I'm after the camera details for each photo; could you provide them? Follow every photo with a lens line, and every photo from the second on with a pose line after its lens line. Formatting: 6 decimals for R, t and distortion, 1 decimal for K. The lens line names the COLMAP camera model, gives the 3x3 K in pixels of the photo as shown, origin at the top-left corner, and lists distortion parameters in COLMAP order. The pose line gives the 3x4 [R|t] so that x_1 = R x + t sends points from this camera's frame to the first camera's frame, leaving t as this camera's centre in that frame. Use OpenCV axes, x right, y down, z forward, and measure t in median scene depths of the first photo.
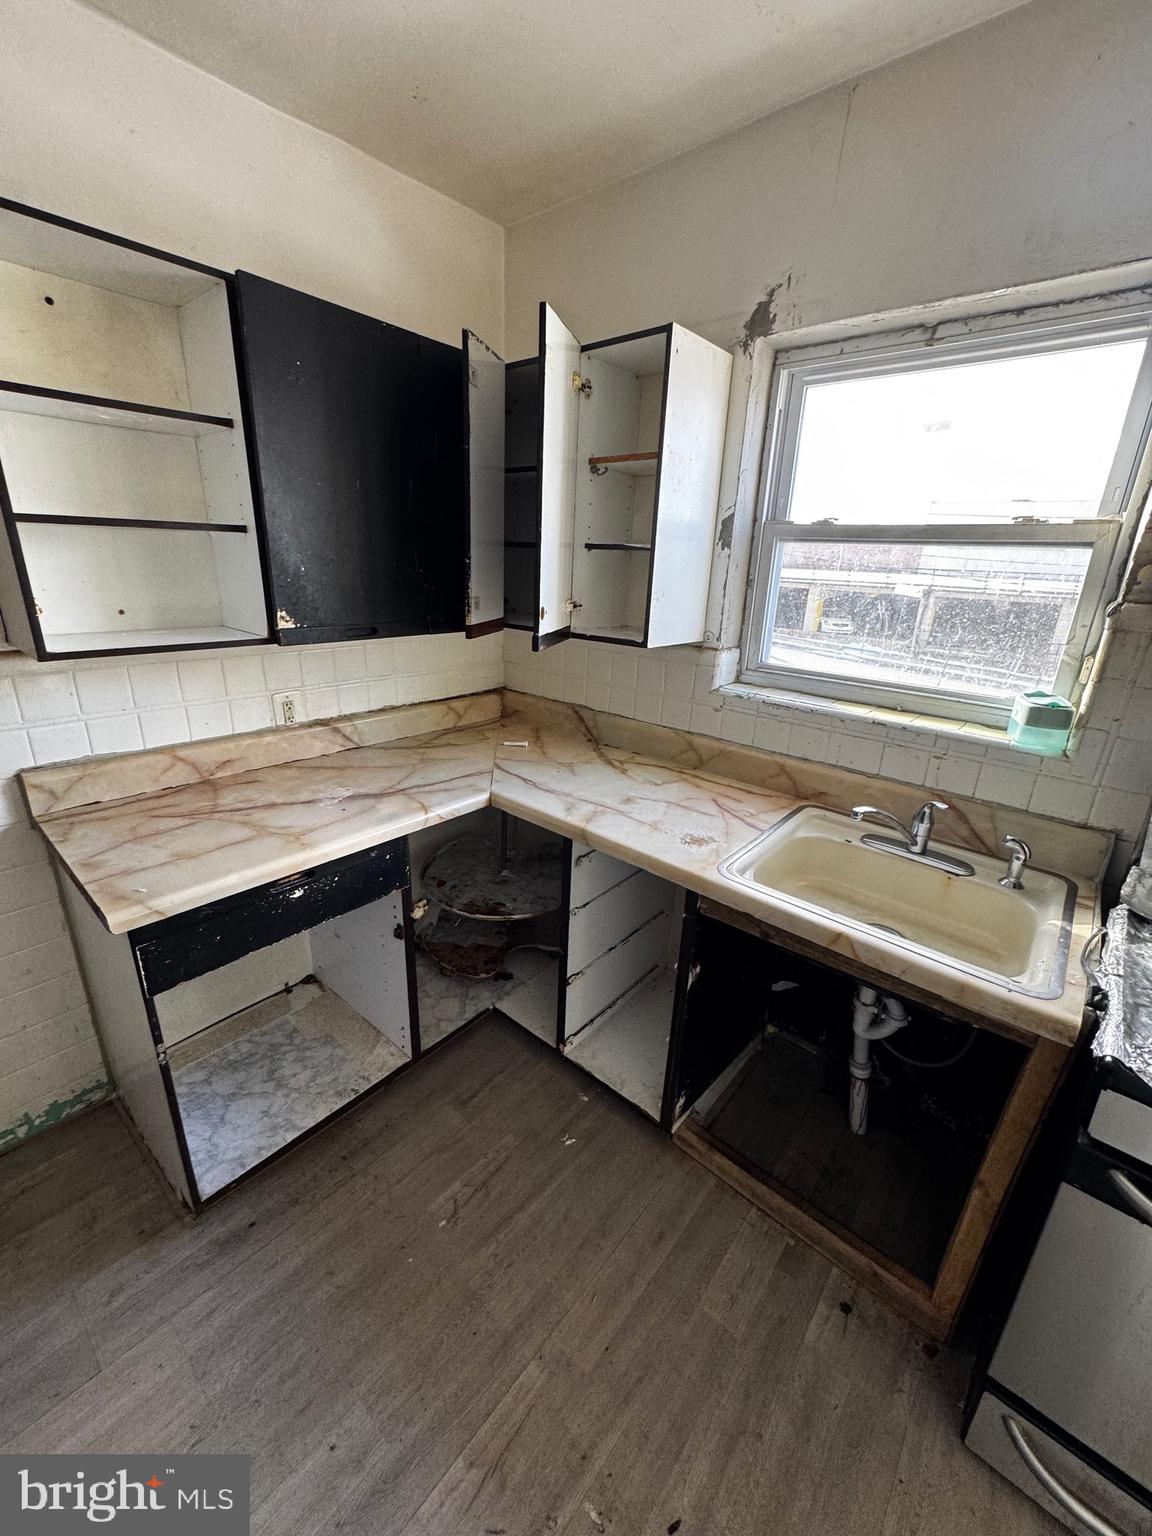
lens RADIAL K [[608.6, 0, 579.0], [0, 608.6, 764.5], [0, 0, 1]] dist [-0.007839, 0.000840]
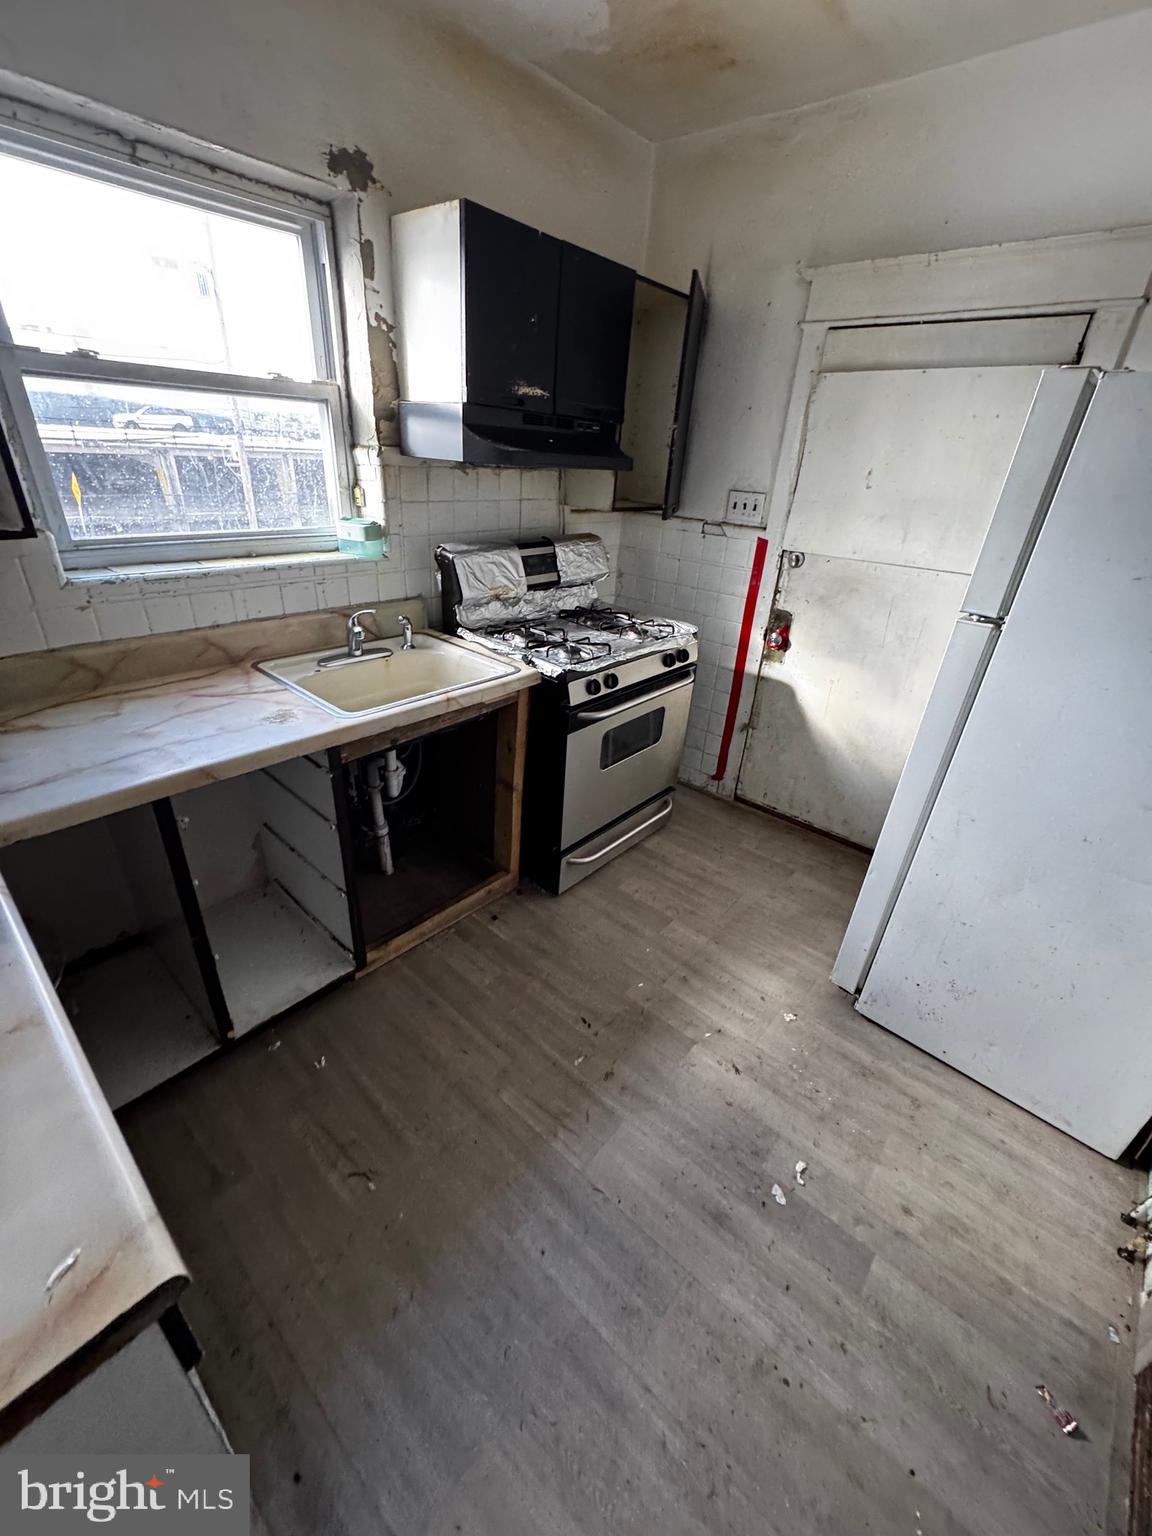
lens RADIAL K [[608.6, 0, 579.1], [0, 608.6, 764.6], [0, 0, 1]] dist [-0.007839, 0.000840]
pose [[0.018977, -0.489236, 0.871945, -0.695764], [0.270639, 0.842057, 0.466577, -0.140549], [-0.962494, 0.227128, 0.148386, 0.387431]]
